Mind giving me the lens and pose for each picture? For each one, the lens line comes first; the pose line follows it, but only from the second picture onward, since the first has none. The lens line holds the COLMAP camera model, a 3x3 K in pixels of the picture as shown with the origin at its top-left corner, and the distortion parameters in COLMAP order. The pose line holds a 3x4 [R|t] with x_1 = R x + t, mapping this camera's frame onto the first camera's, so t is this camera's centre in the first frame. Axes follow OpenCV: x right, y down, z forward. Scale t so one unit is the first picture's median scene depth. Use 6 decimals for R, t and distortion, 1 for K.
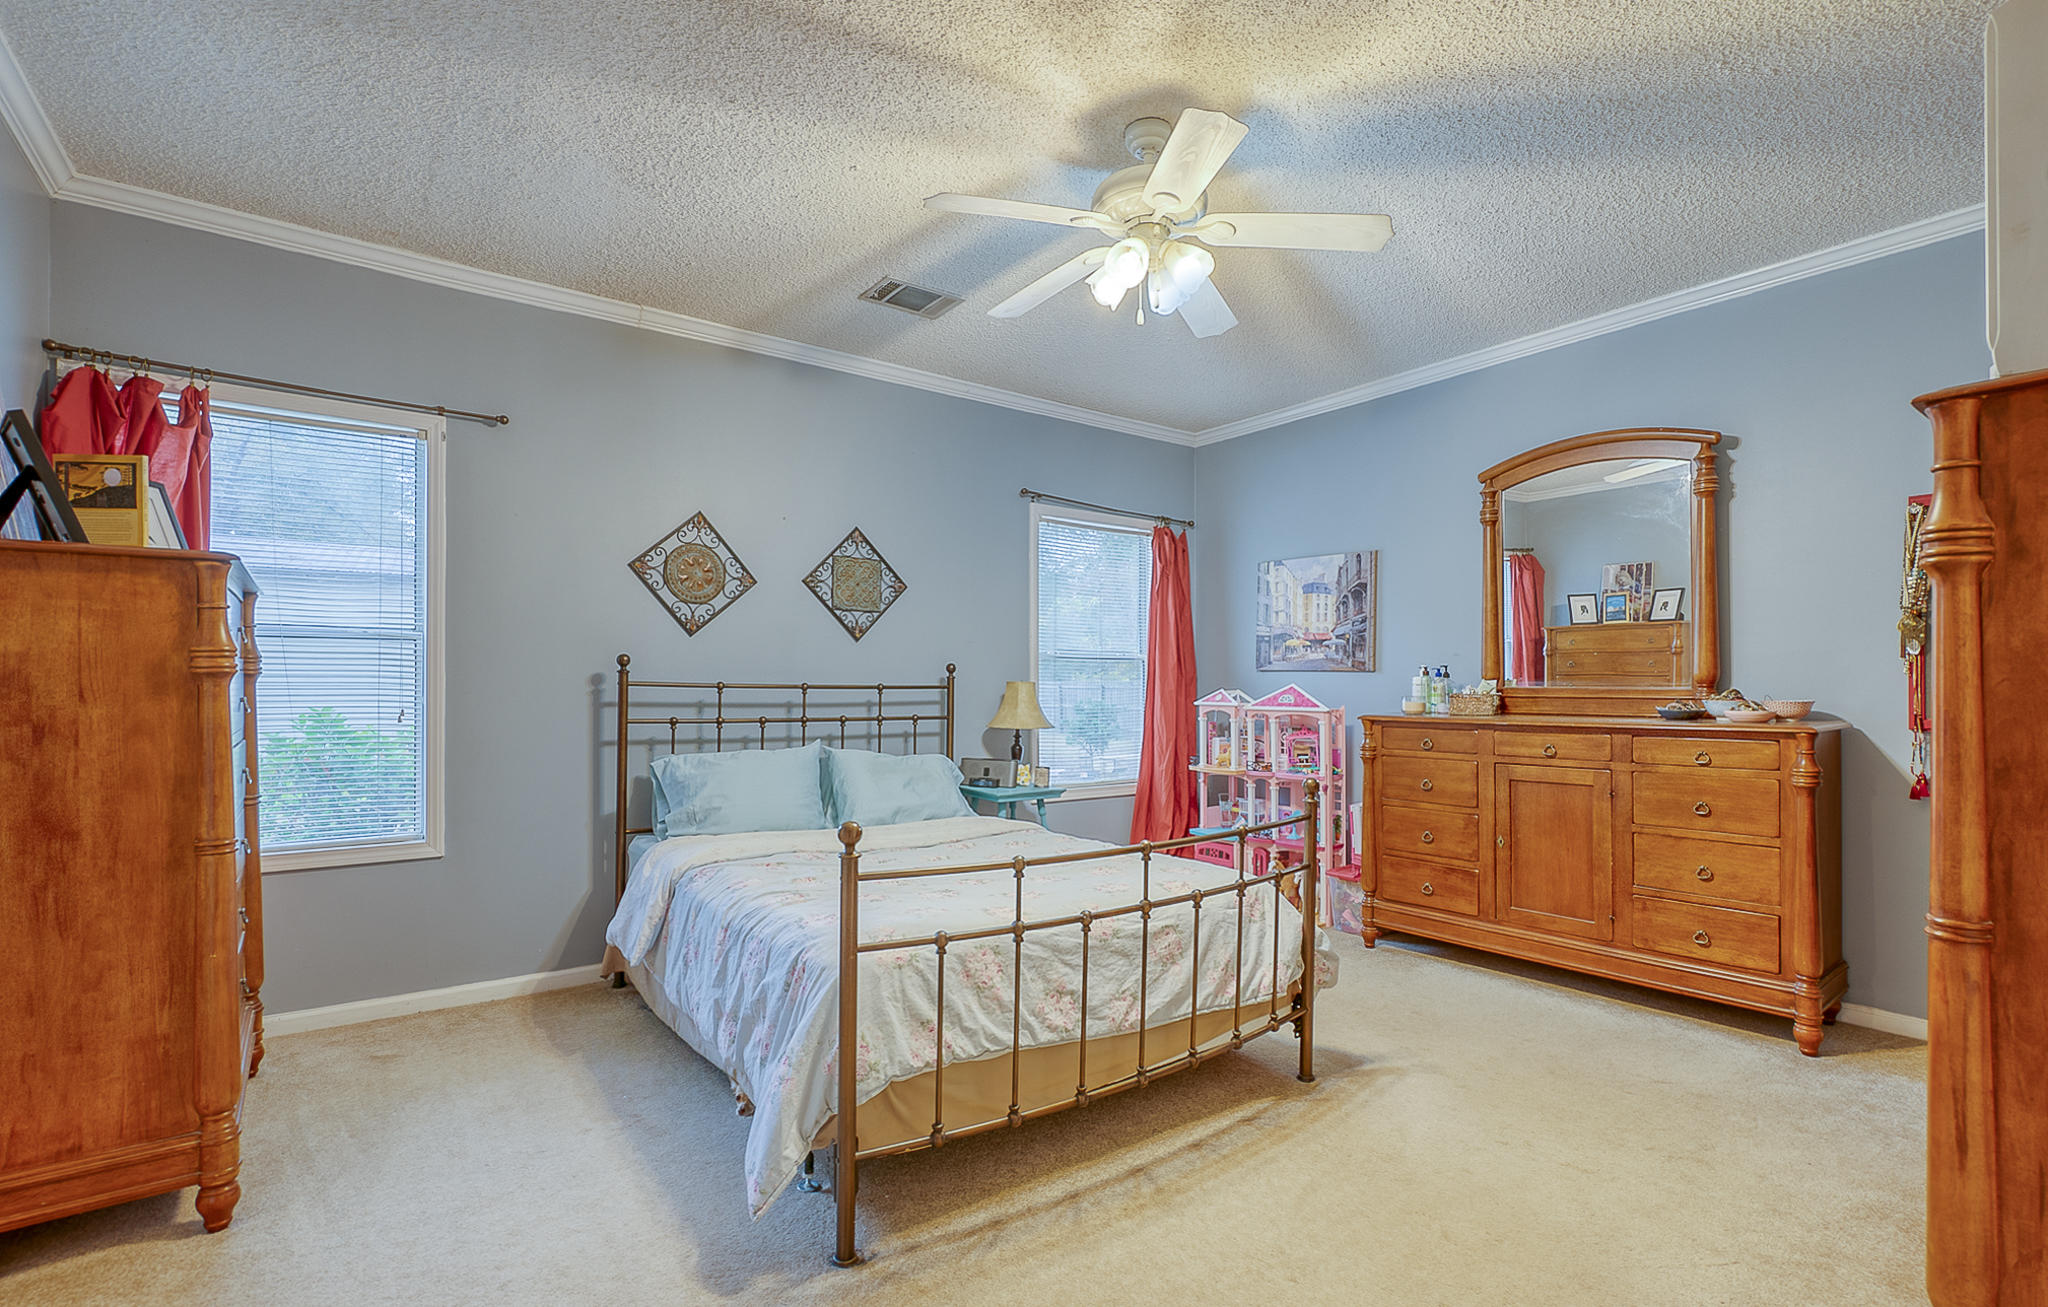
lens RADIAL K [[951.2, 0, 1021.6], [0, 951.2, 675.2], [0, 0, 1]] dist [0.004232, -0.000147]
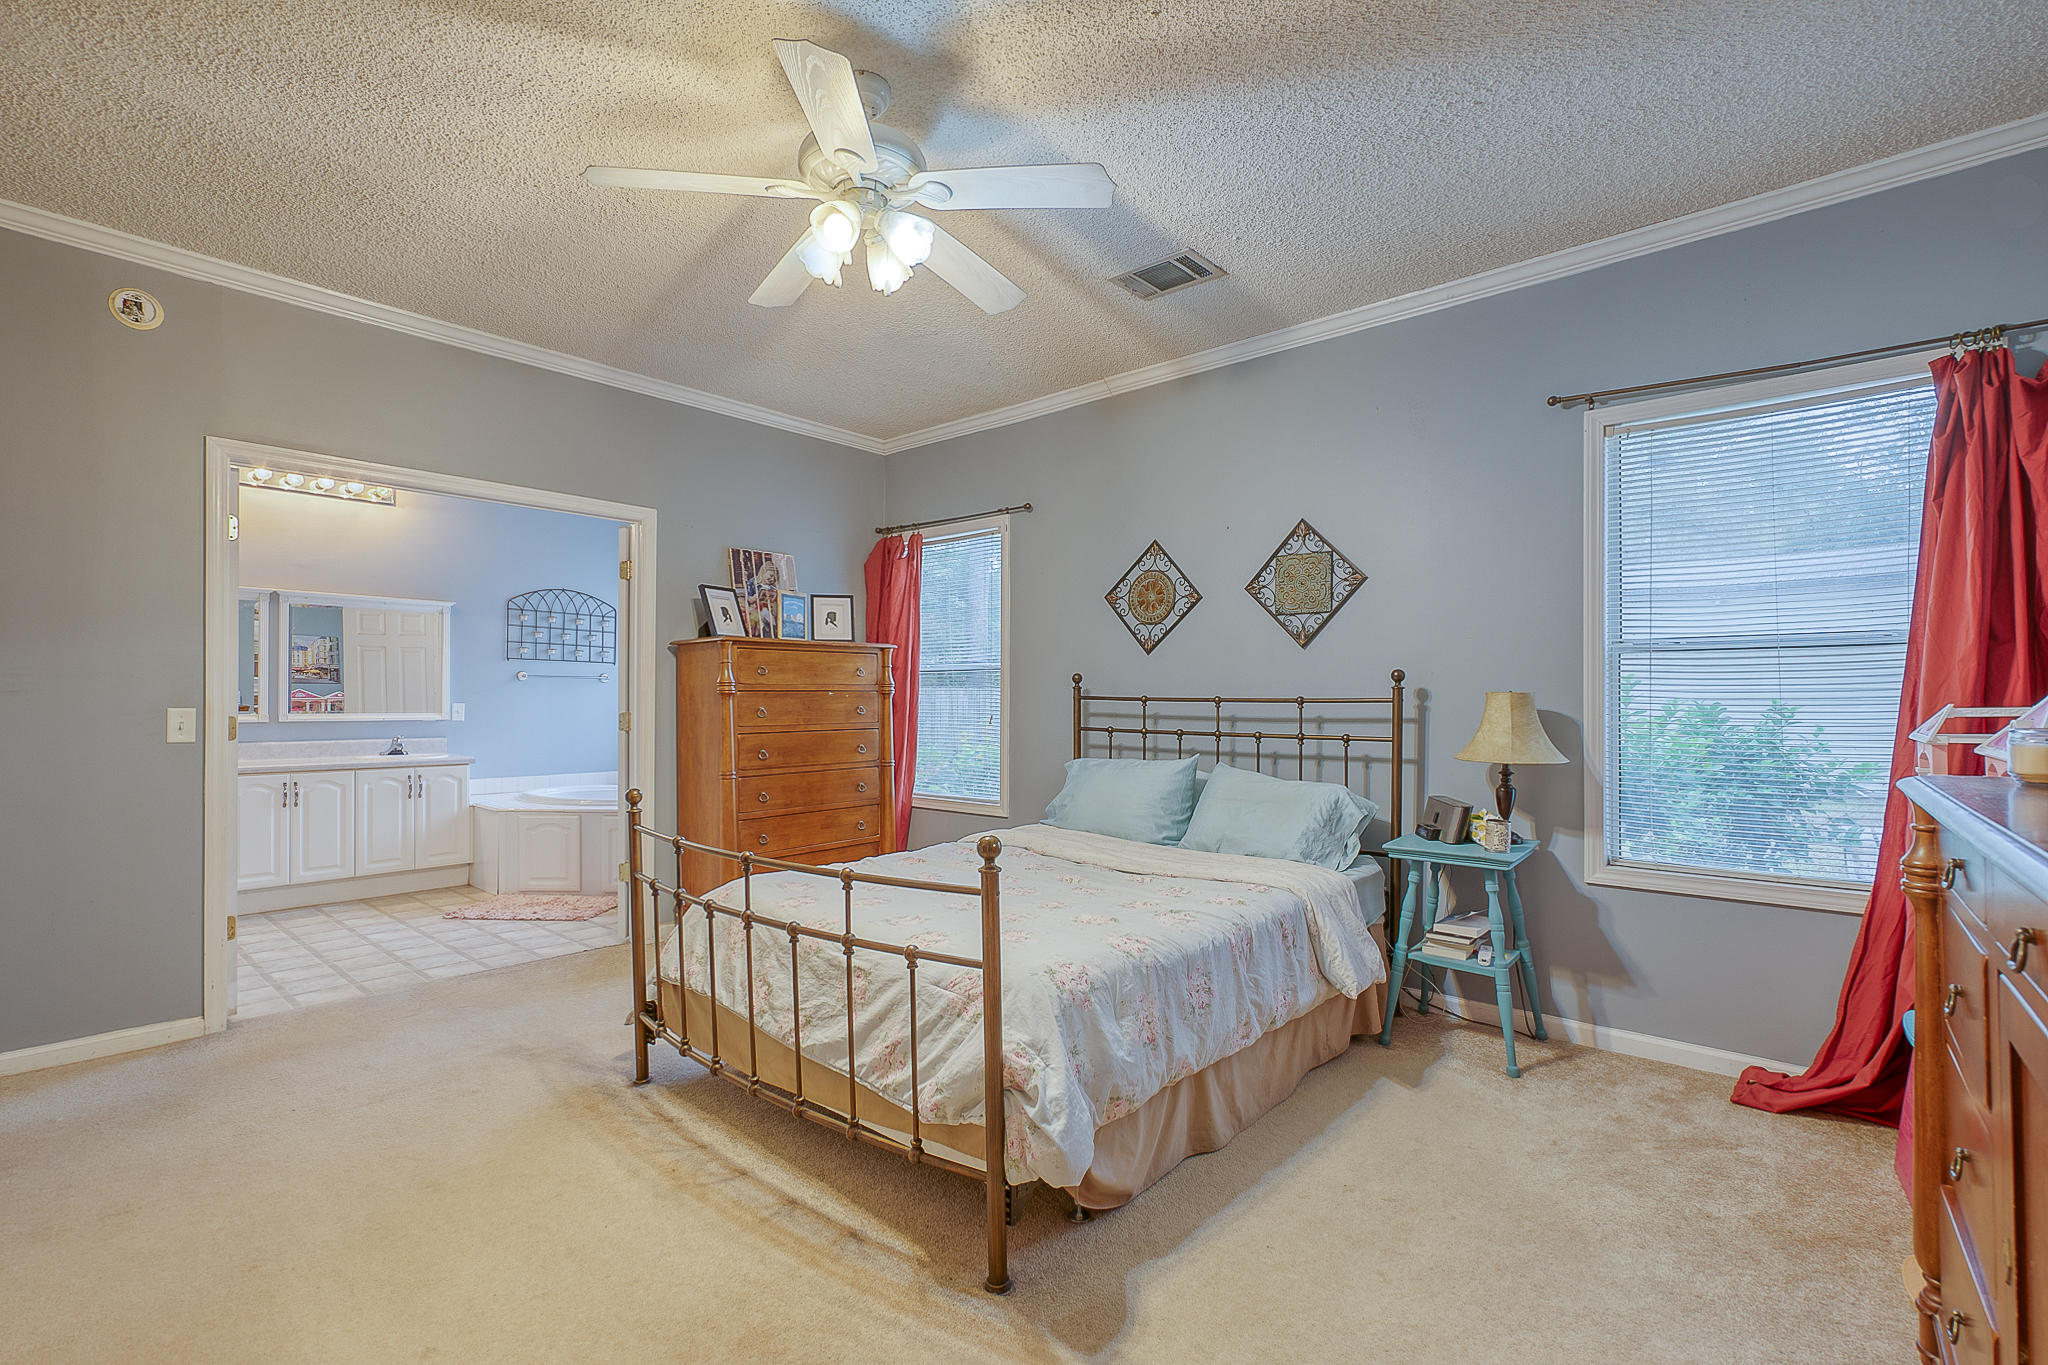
lens RADIAL K [[911.0, 0, 1017.1], [0, 911.0, 693.1], [0, 0, 1]] dist [-0.008838, 0.001732]
pose [[0.211031, -0.007291, -0.977452, 0.645847], [0.011244, 0.999924, -0.005031, 0.007411], [0.977415, -0.009928, 0.211097, 0.615597]]
